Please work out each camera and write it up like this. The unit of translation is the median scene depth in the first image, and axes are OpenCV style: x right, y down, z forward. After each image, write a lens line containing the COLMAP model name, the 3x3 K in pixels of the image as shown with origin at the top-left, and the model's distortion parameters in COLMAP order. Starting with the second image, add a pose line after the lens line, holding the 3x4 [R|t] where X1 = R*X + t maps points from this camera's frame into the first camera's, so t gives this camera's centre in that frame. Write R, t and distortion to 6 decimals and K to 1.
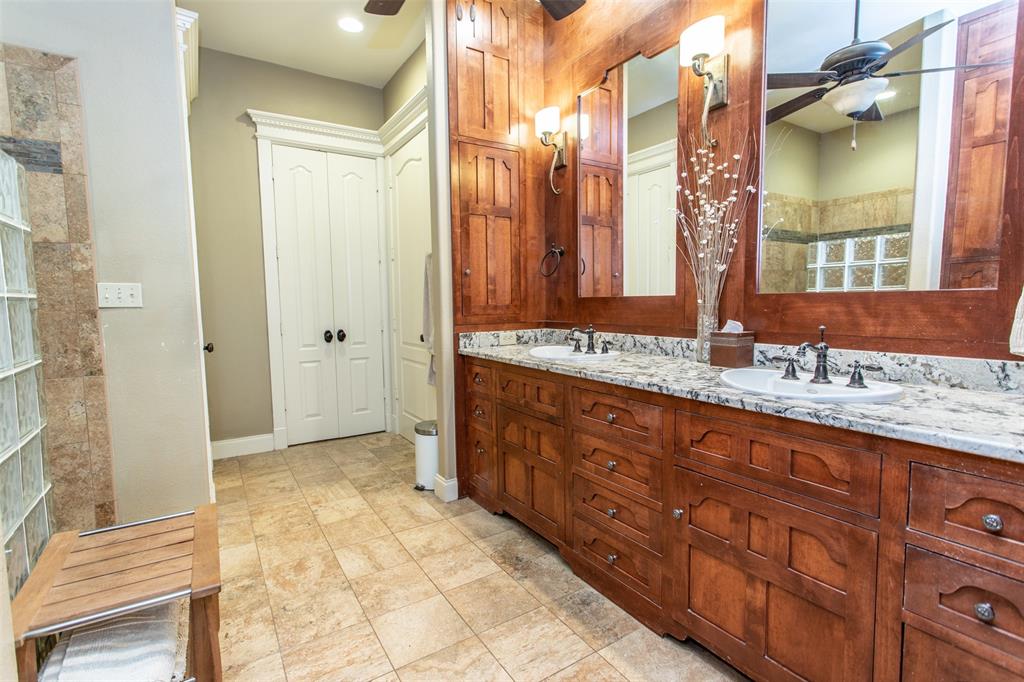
lens RADIAL K [[484.1, 0, 512.0], [0, 484.1, 341.0], [0, 0, 1]] dist [0.004473, 0.001350]
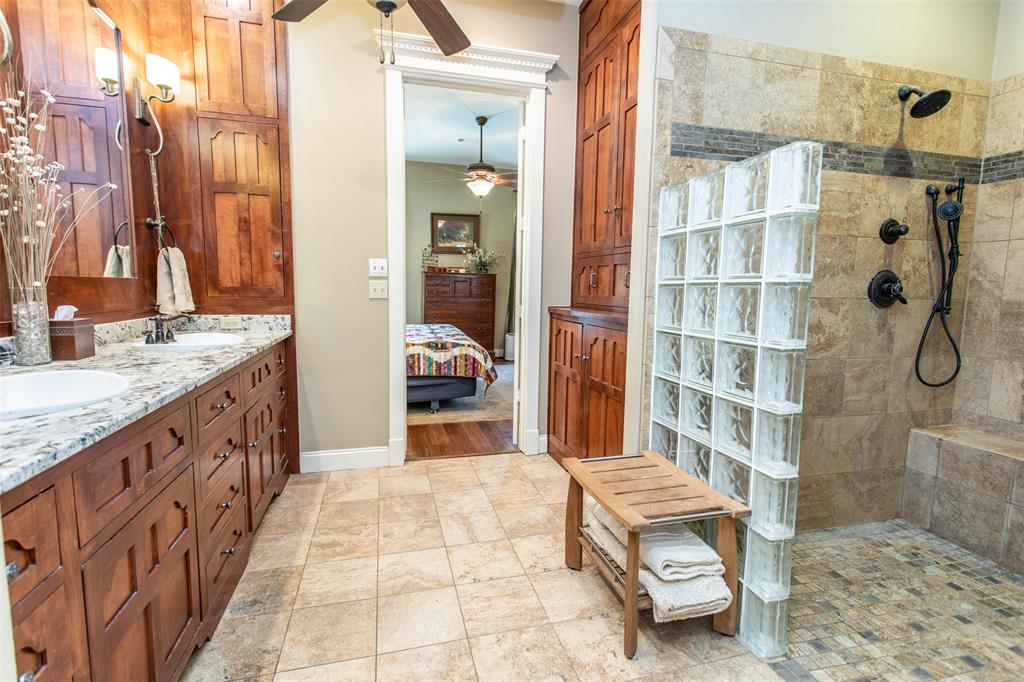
lens RADIAL K [[484.1, 0, 512.0], [0, 484.1, 341.0], [0, 0, 1]] dist [0.004473, 0.001350]
pose [[-0.952979, -0.036761, 0.300797, -0.624995], [0.022098, 0.981542, 0.189967, -0.139375], [-0.302228, 0.187682, -0.934577, 1.711297]]
